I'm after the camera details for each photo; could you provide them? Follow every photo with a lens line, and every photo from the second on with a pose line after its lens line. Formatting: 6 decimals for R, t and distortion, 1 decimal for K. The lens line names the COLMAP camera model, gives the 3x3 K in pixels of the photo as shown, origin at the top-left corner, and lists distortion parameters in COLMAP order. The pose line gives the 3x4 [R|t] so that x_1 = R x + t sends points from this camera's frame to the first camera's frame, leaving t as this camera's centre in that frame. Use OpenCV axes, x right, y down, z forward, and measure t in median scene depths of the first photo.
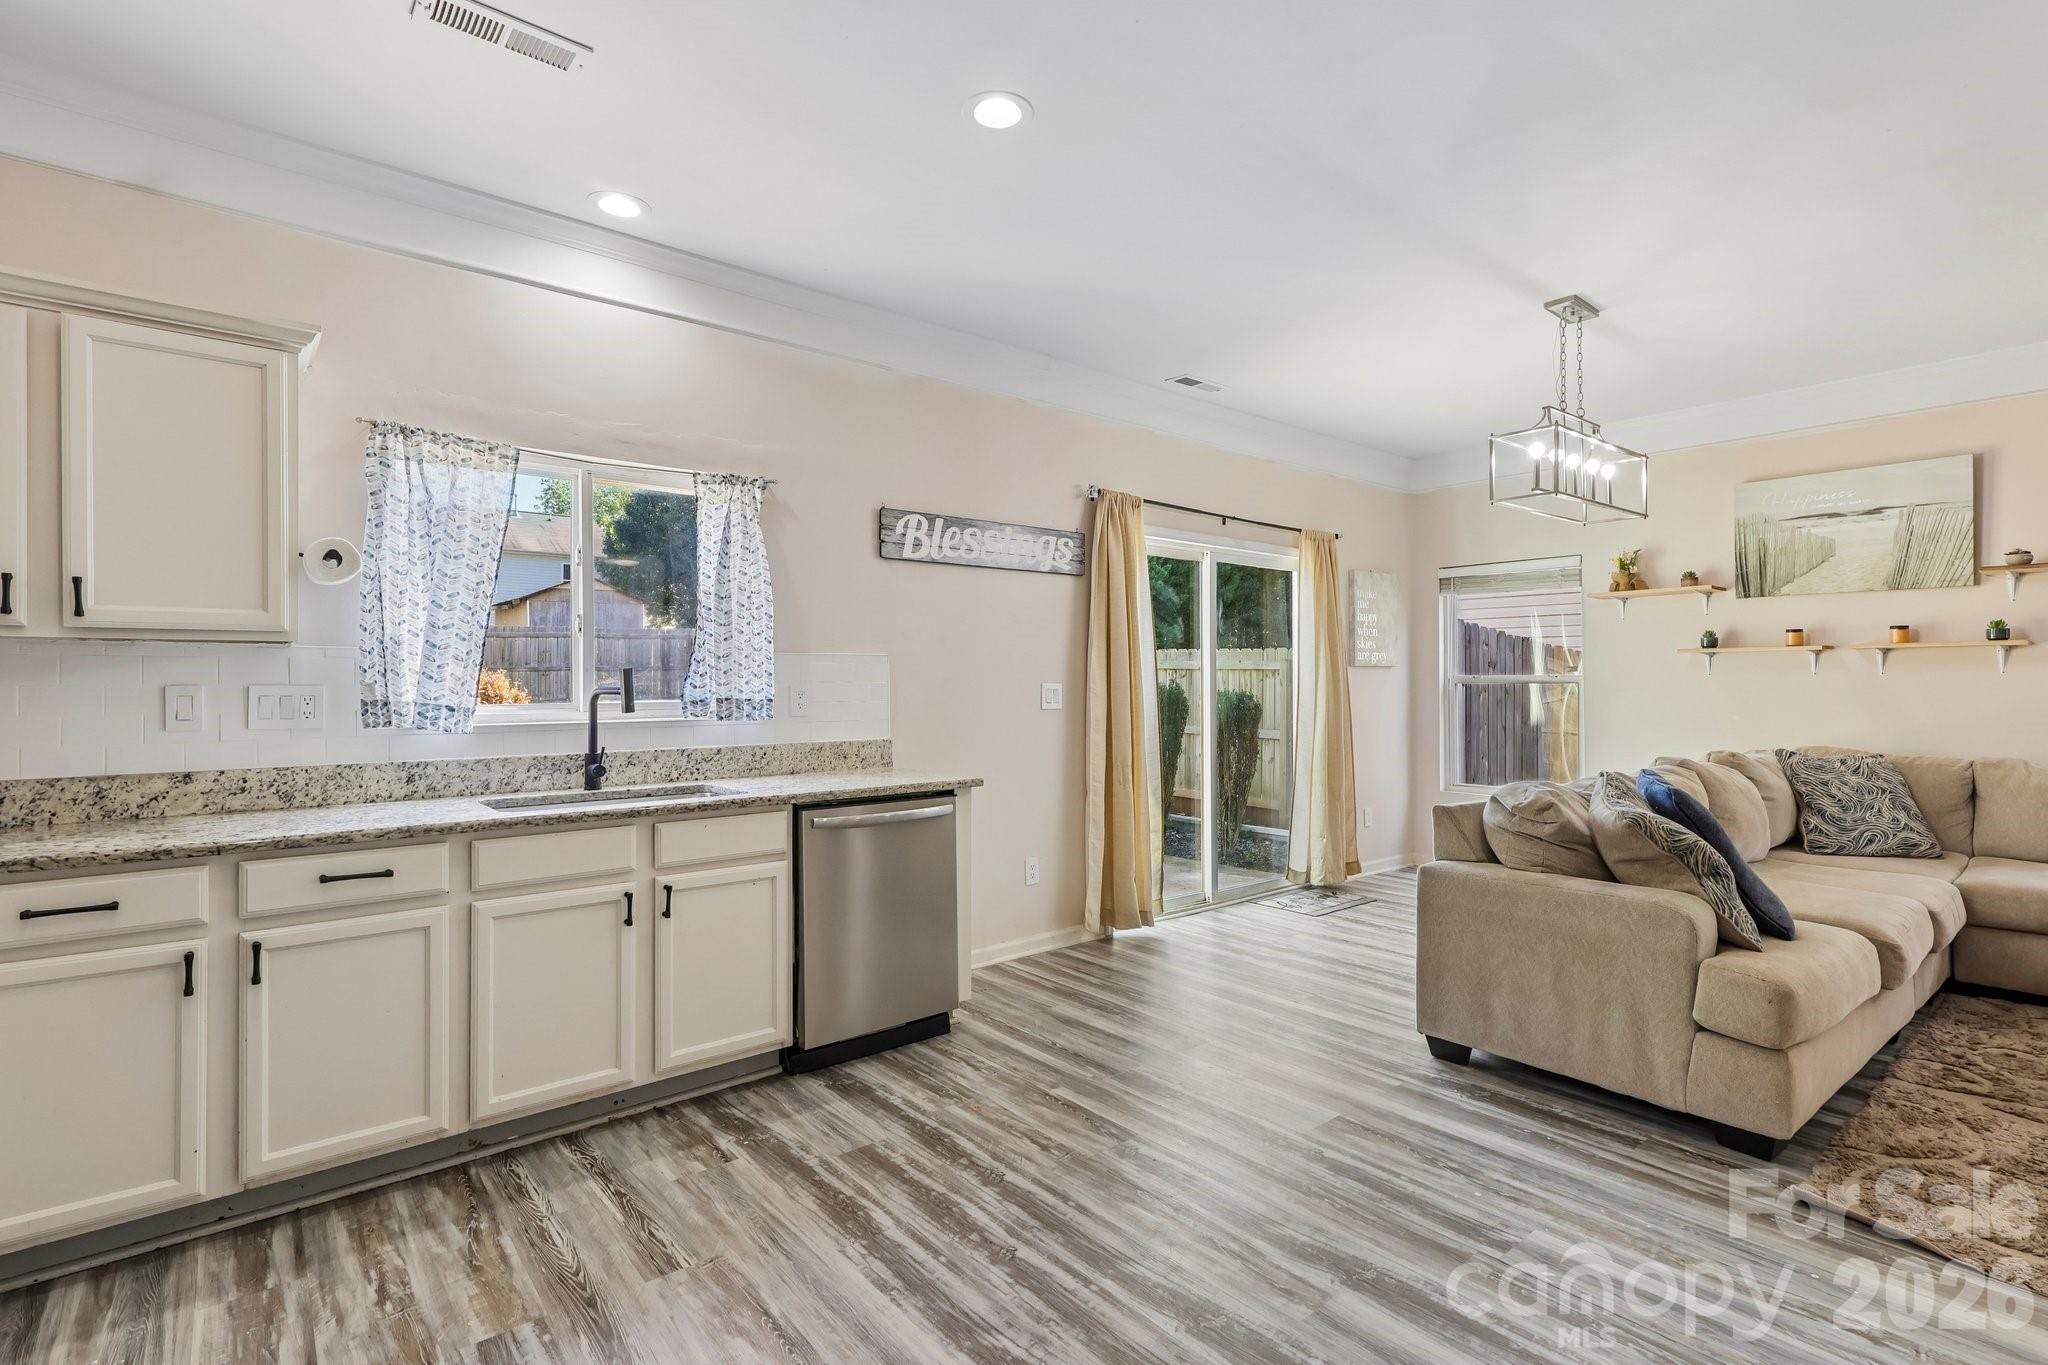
lens RADIAL K [[958.3, 0, 1023.0], [0, 958.3, 677.3], [0, 0, 1]] dist [0.000222, 0.001559]
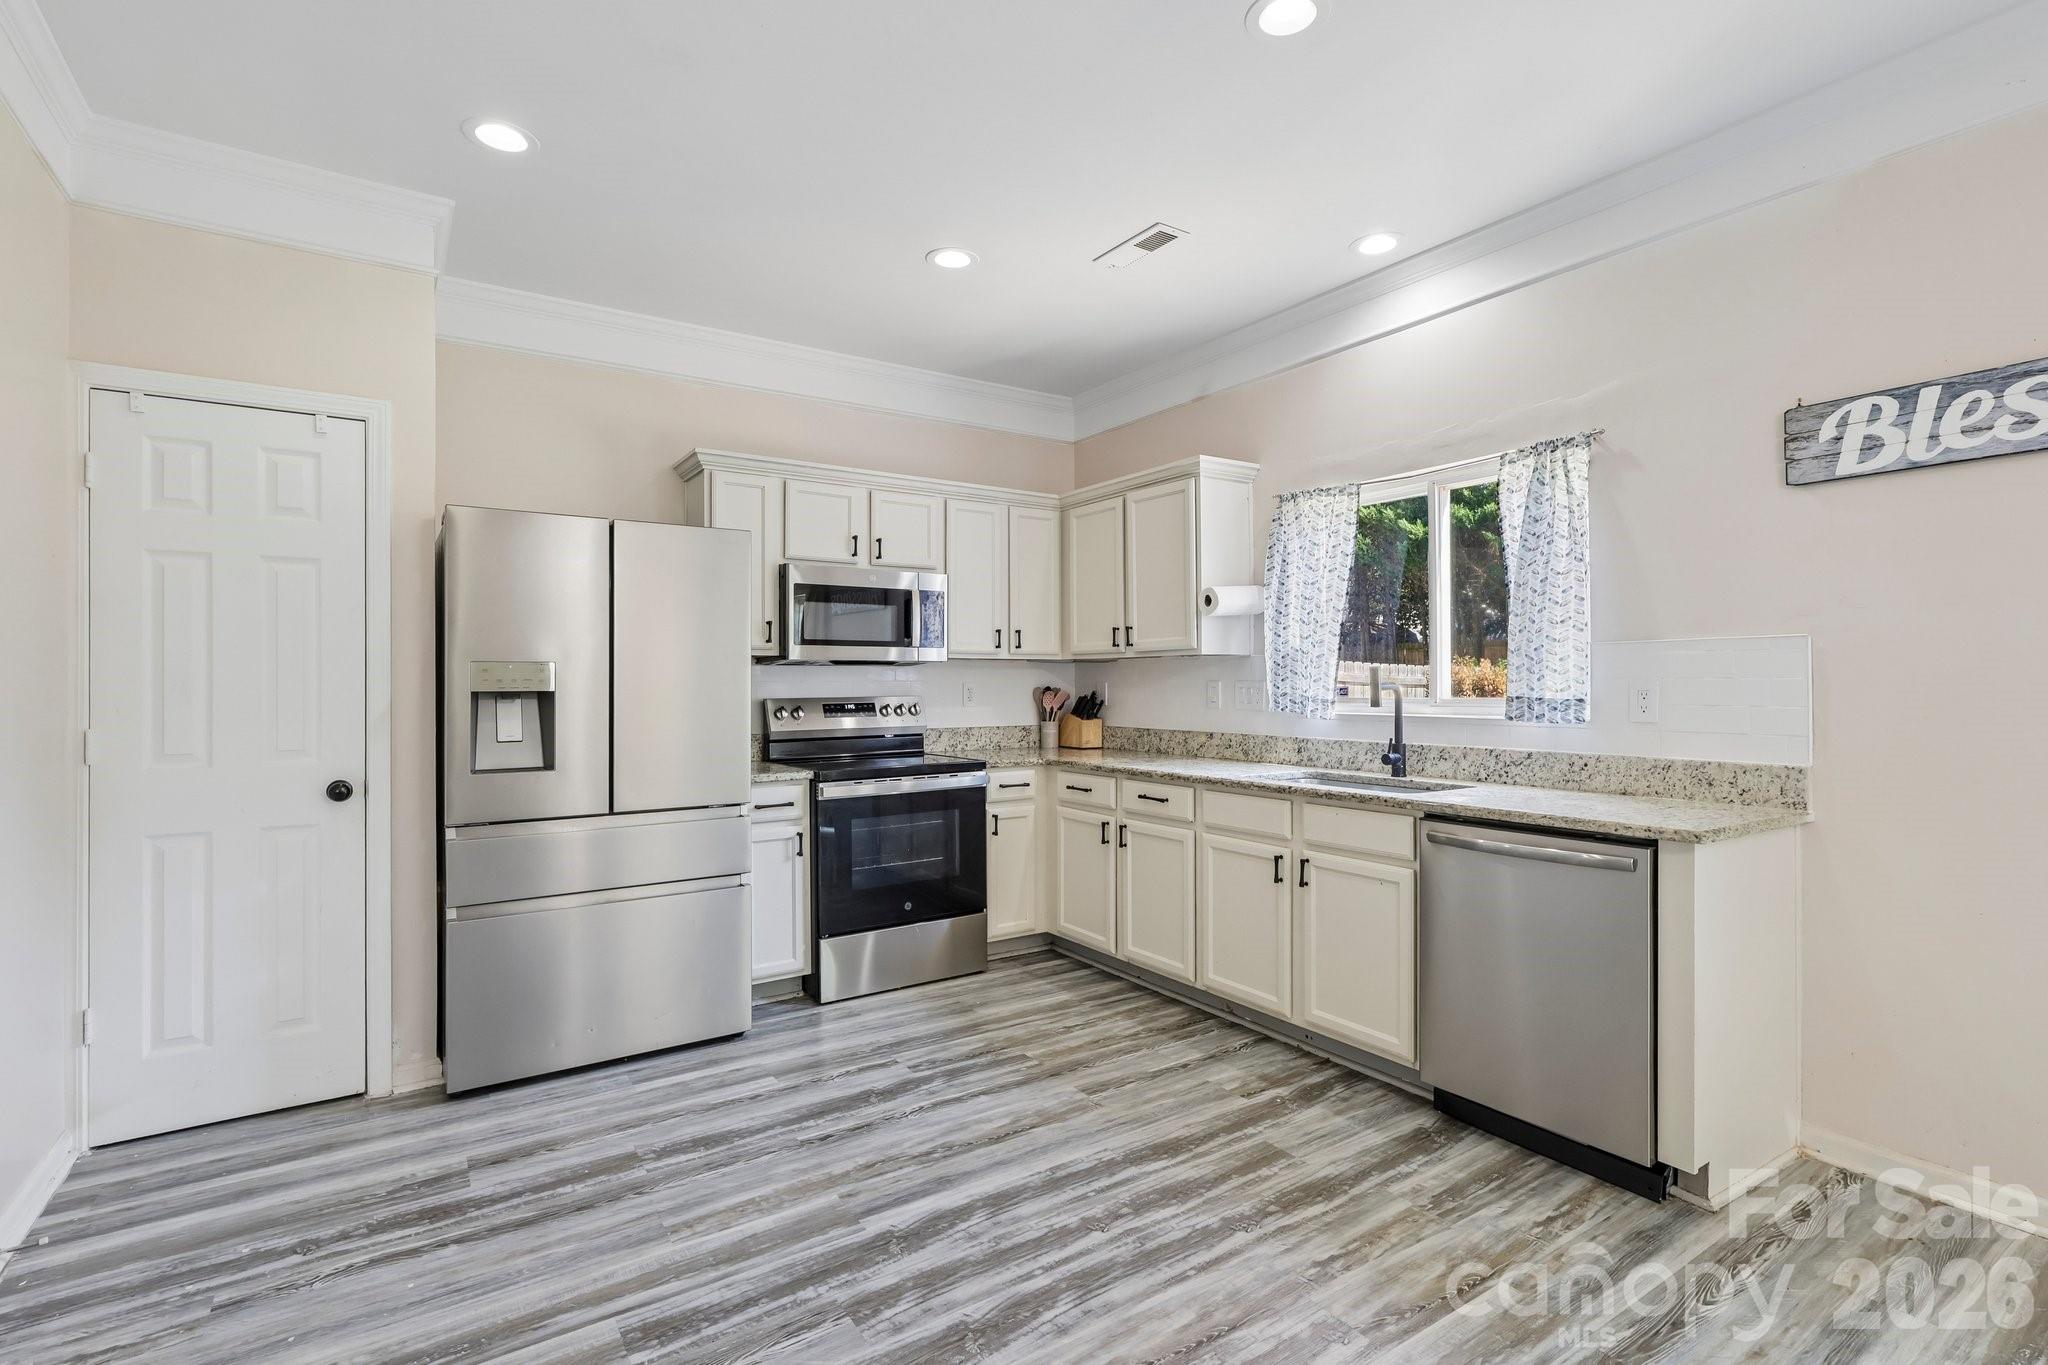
lens RADIAL K [[958.3, 0, 1030.0], [0, 958.3, 676.9], [0, 0, 1]] dist [0.000222, 0.001559]
pose [[-0.100225, -0.001952, -0.994963, 0.688700], [0.009022, 0.999955, -0.002870, 0.002079], [0.994924, -0.009264, -0.100203, 0.690454]]
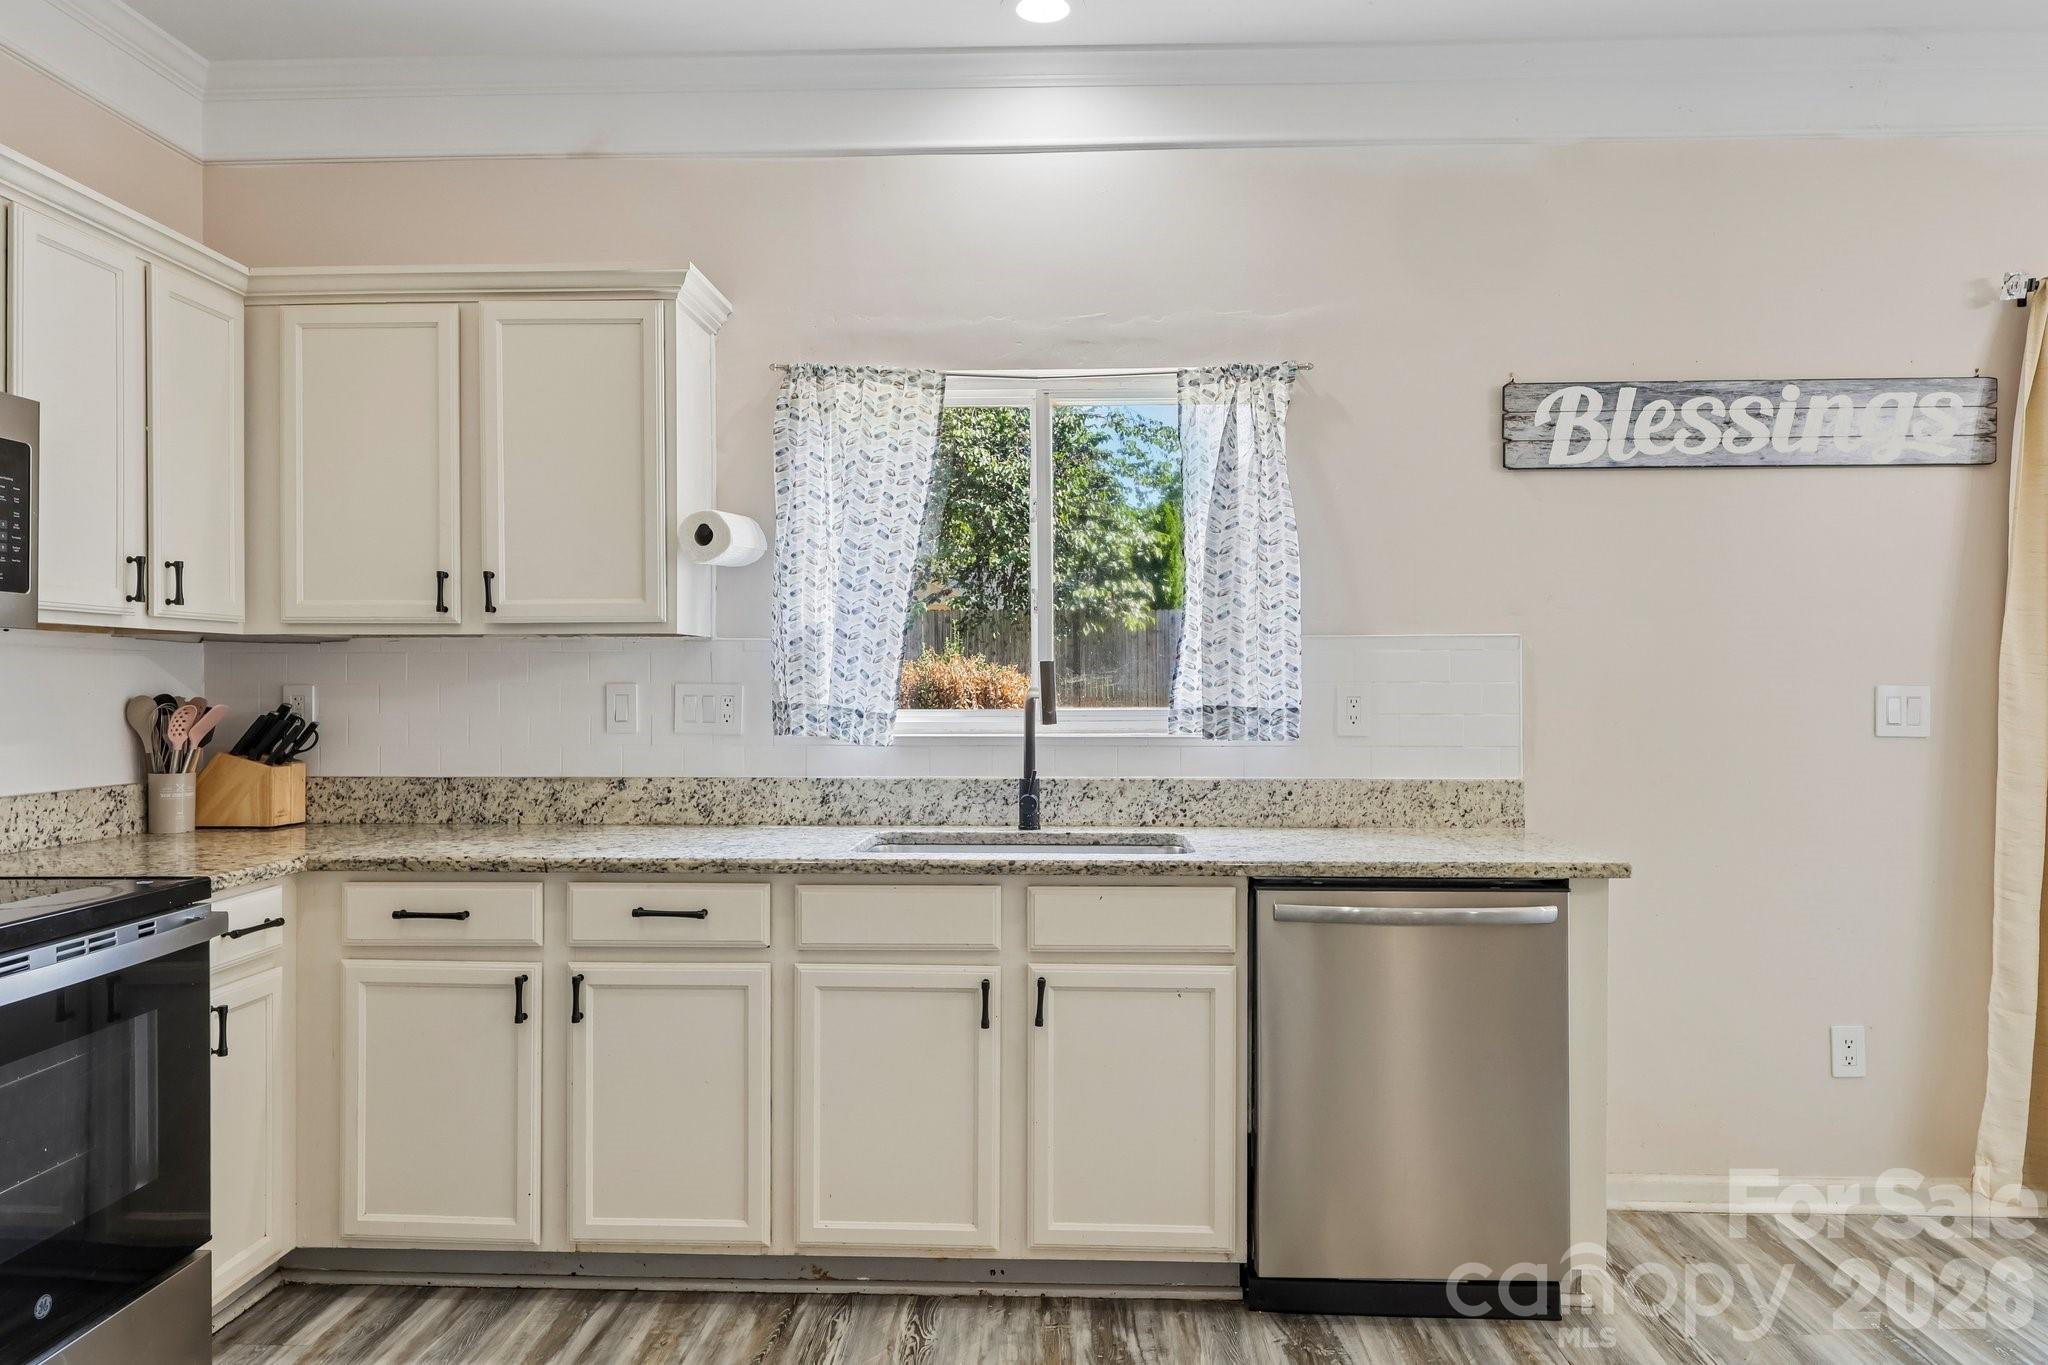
lens RADIAL K [[1327.2, 0, 1031.7], [0, 1327.2, 685.2], [0, 0, 1]] dist [0.000635, 0.002972]
pose [[0.744112, 0.004184, -0.668041, 0.223256], [0.001470, 0.999968, 0.007901, 0.000259], [0.668053, -0.006861, 0.744082, 0.254651]]
